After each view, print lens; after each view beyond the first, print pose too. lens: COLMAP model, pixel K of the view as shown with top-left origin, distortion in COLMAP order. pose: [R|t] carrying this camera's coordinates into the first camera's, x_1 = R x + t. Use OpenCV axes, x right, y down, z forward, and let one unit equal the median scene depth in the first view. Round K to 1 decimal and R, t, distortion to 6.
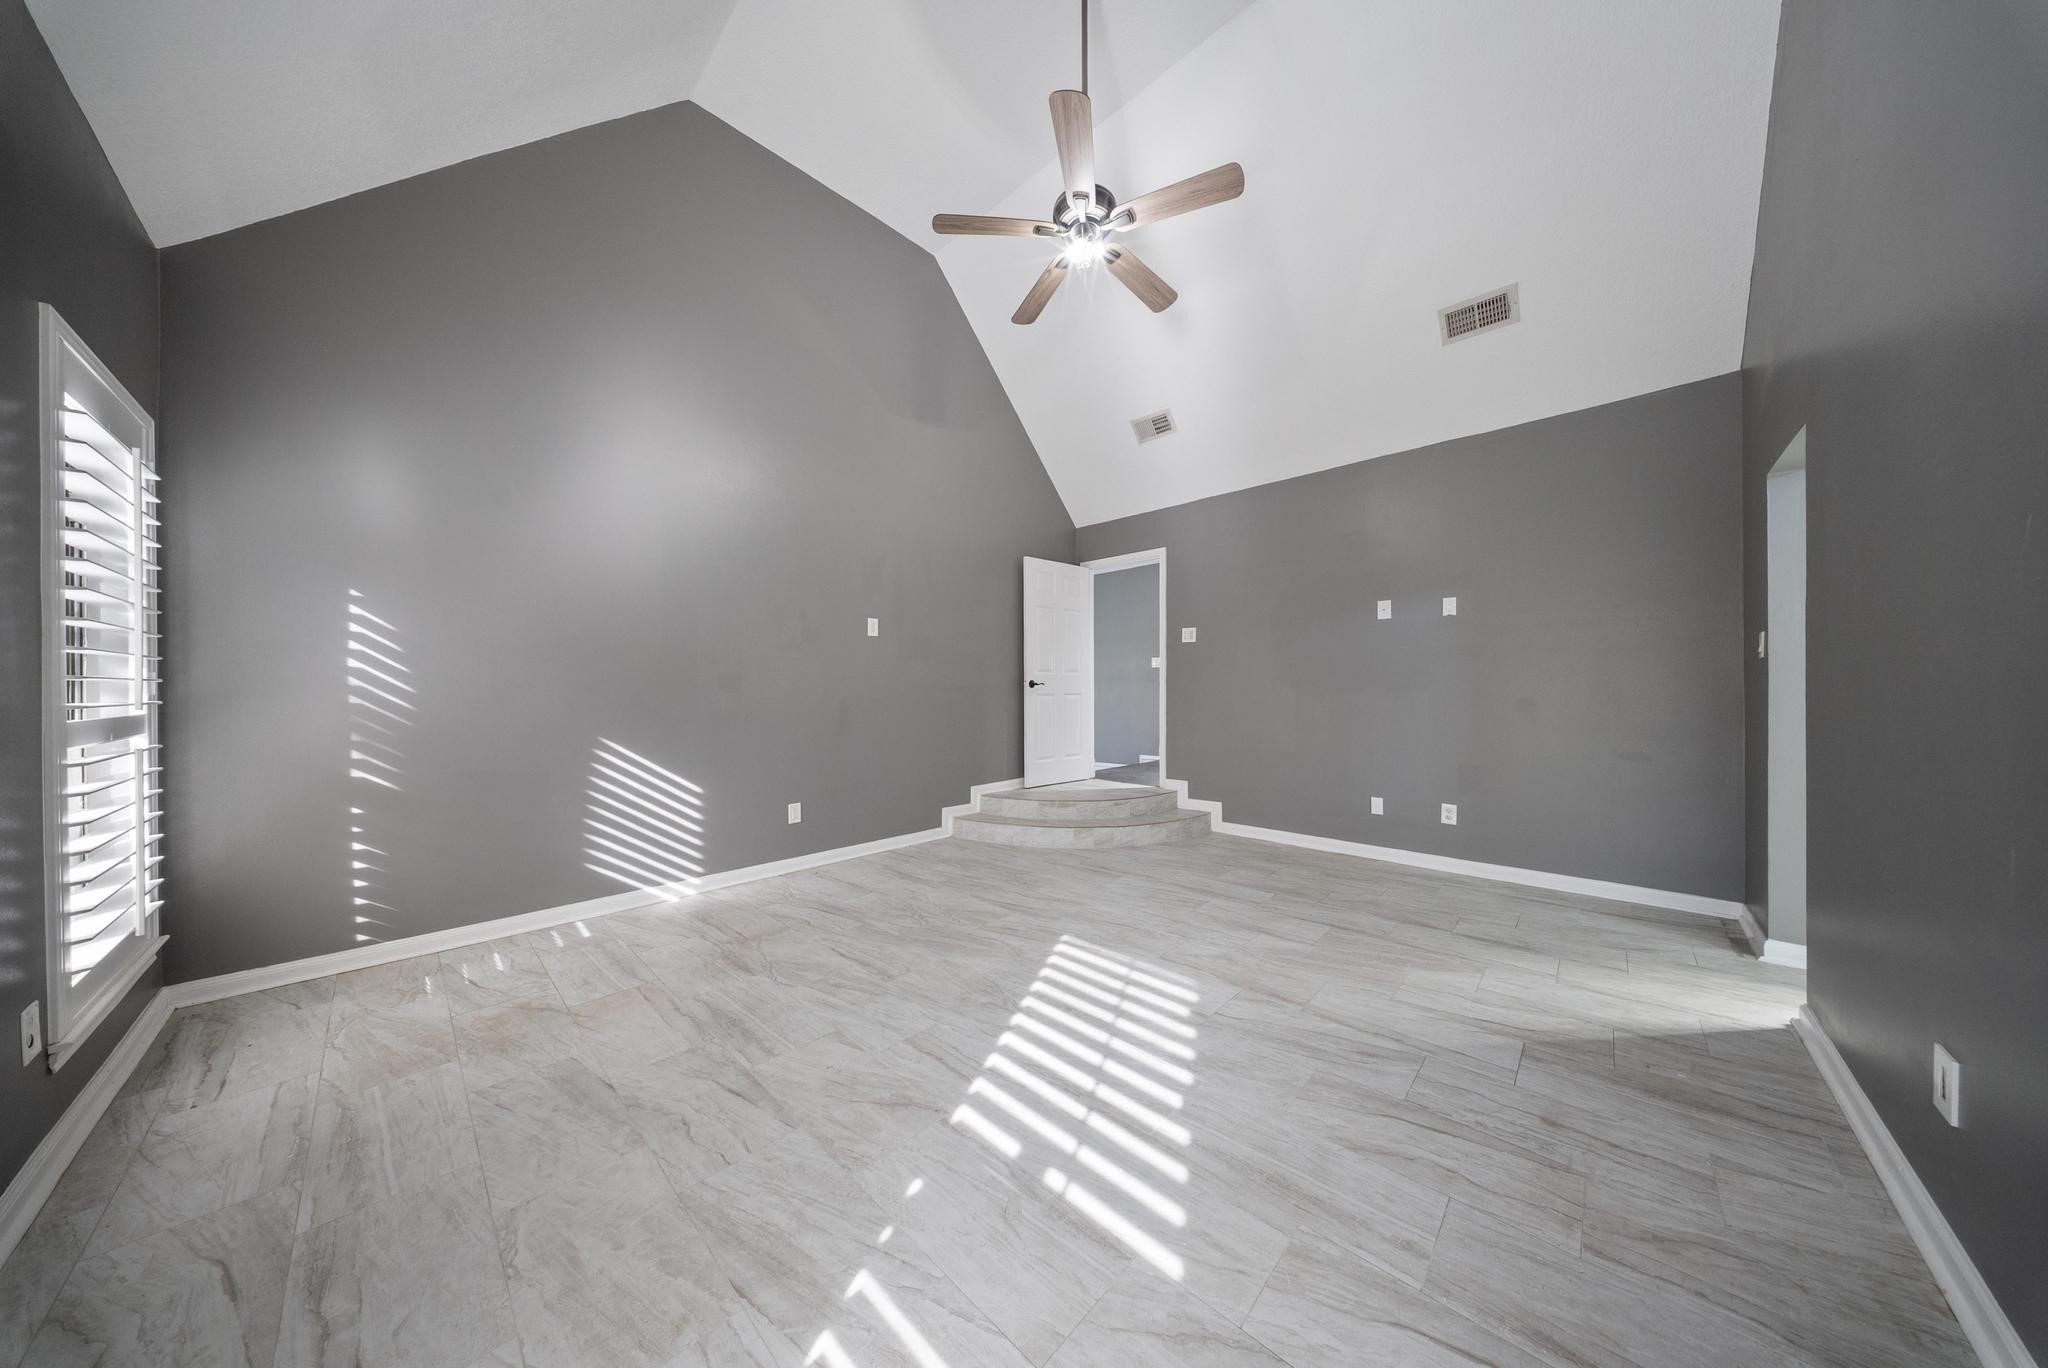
lens RADIAL K [[610.5, 0, 1021.7], [0, 610.5, 674.6], [0, 0, 1]] dist [-0.001037, -0.000076]
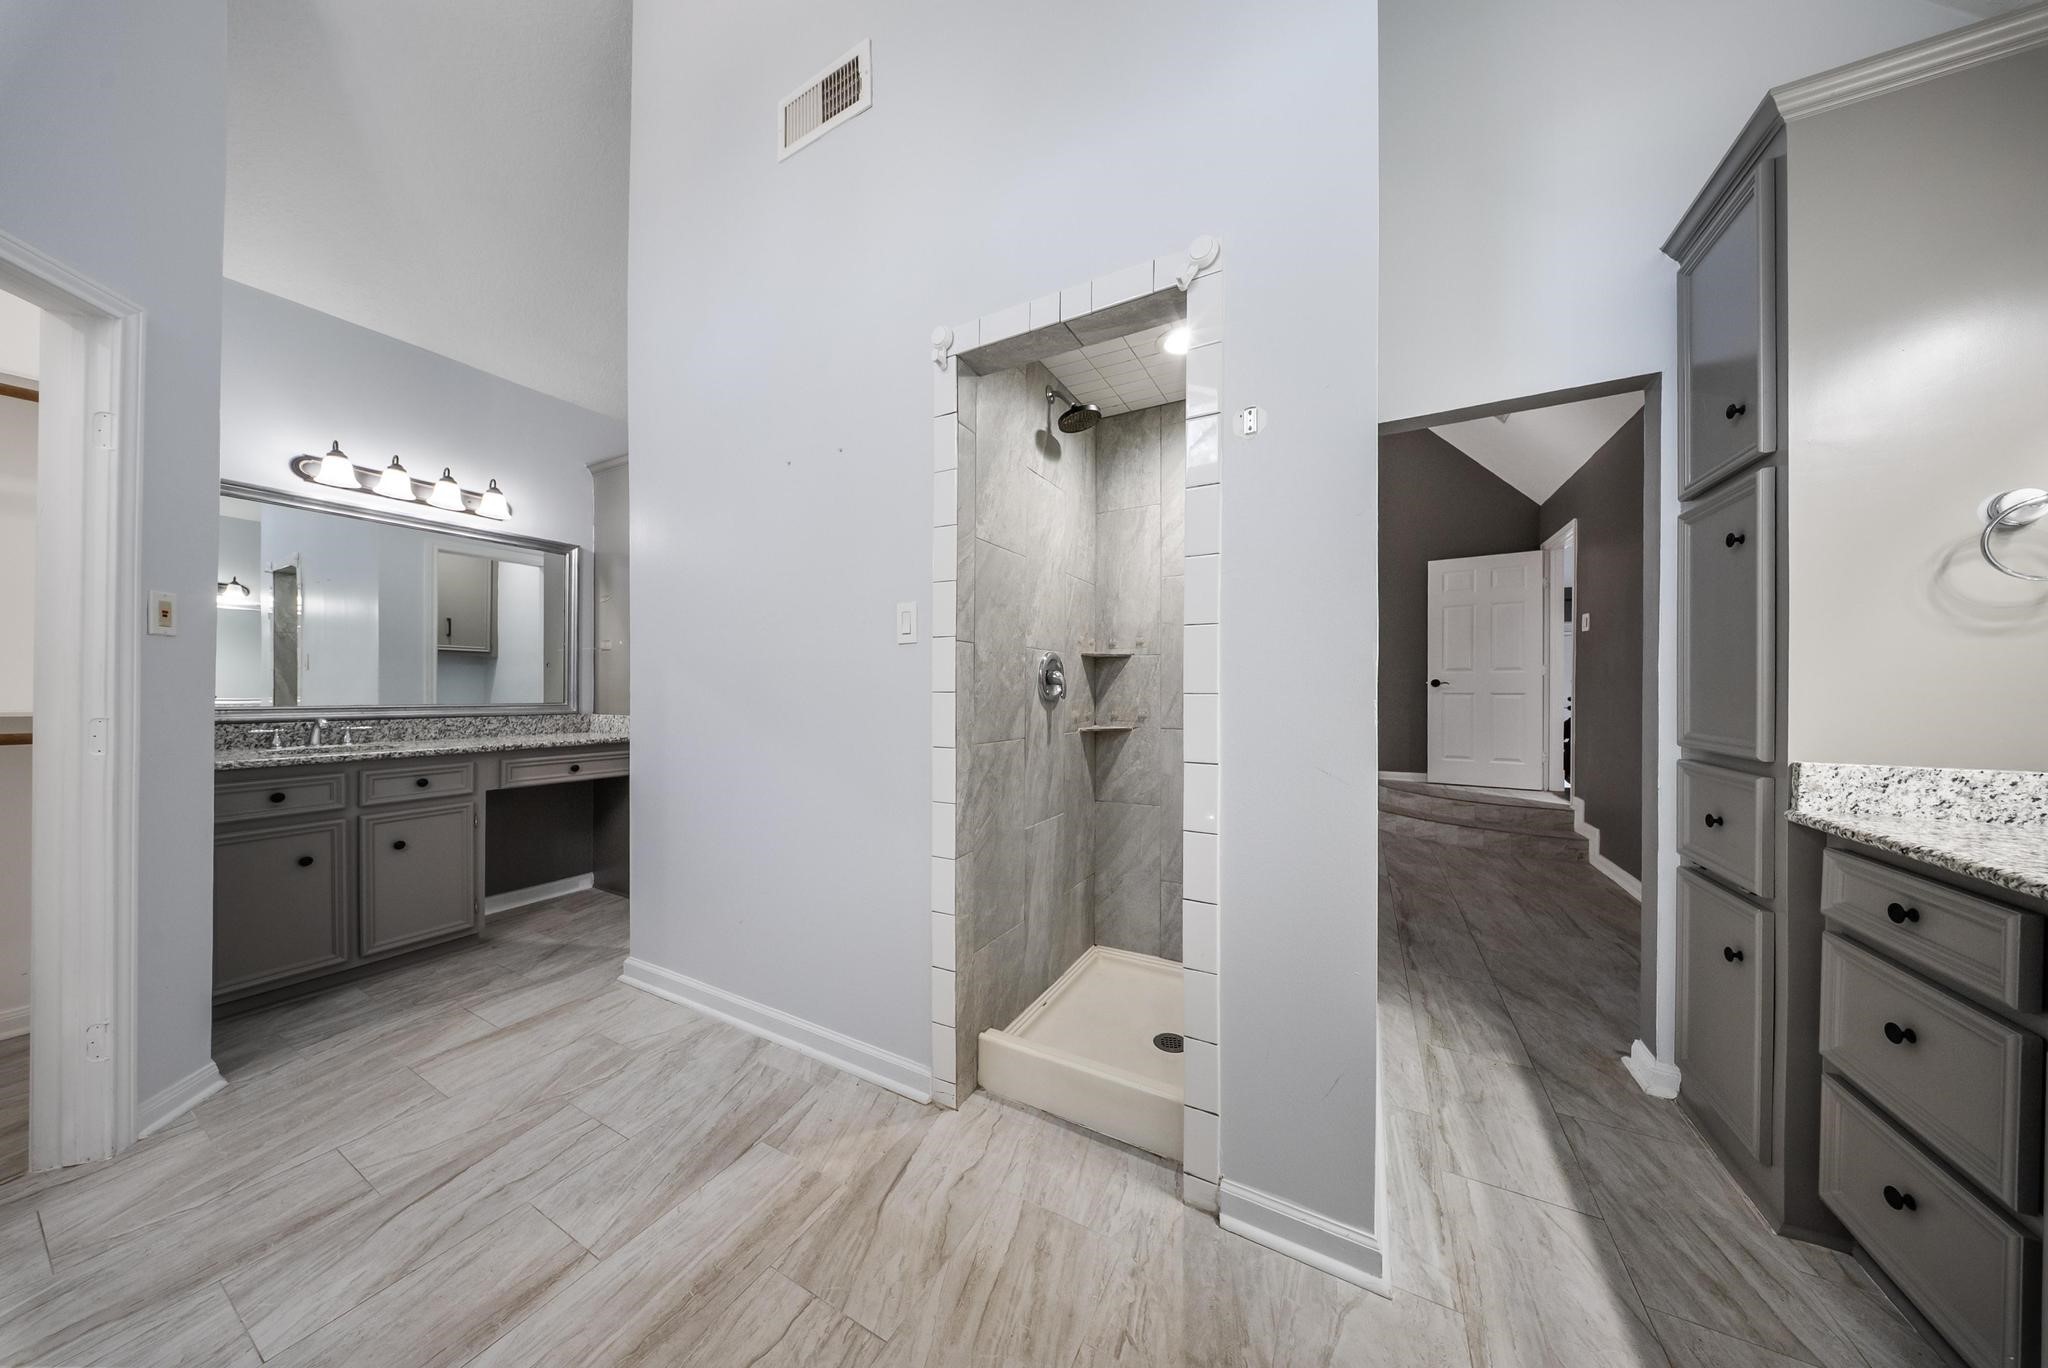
lens RADIAL K [[614.3, 0, 1028.1], [0, 614.3, 691.8], [0, 0, 1]] dist [-0.000919, -0.000060]
pose [[0.271253, 0.000352, -0.962508, 1.696650], [0.027671, 0.999584, 0.008164, 0.005191], [0.962110, -0.028848, 0.271131, 0.125991]]
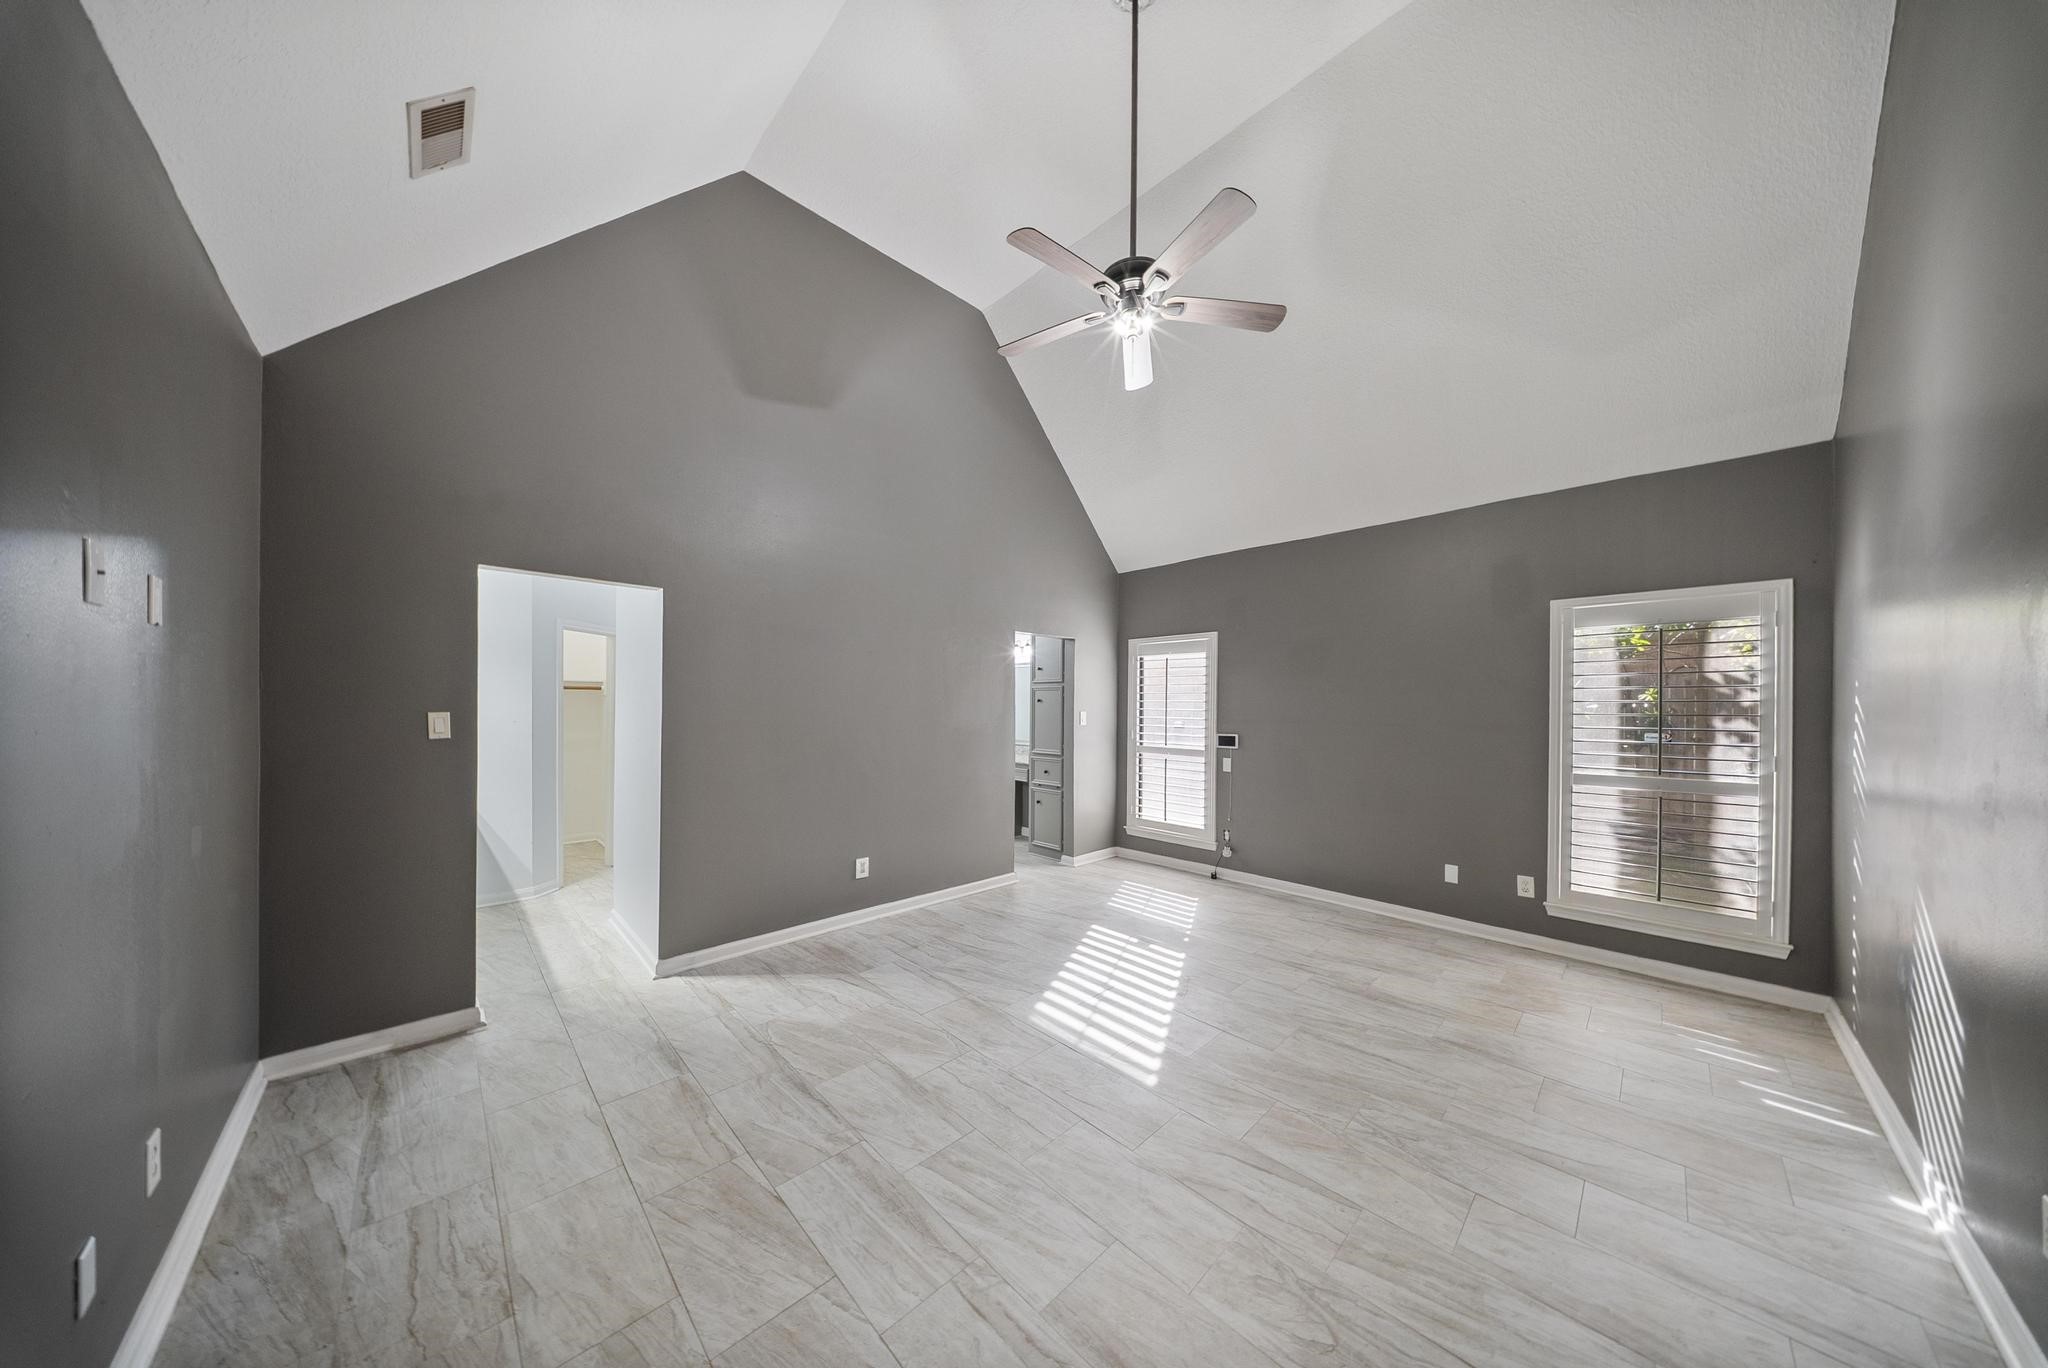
lens RADIAL K [[614.3, 0, 1028.1], [0, 614.3, 691.8], [0, 0, 1]] dist [-0.000919, -0.000060]
pose [[-0.999572, -0.003944, 0.028976, 0.239390], [-0.005365, 0.998779, -0.049102, -0.059018], [-0.028747, -0.049237, -0.998373, 2.029005]]
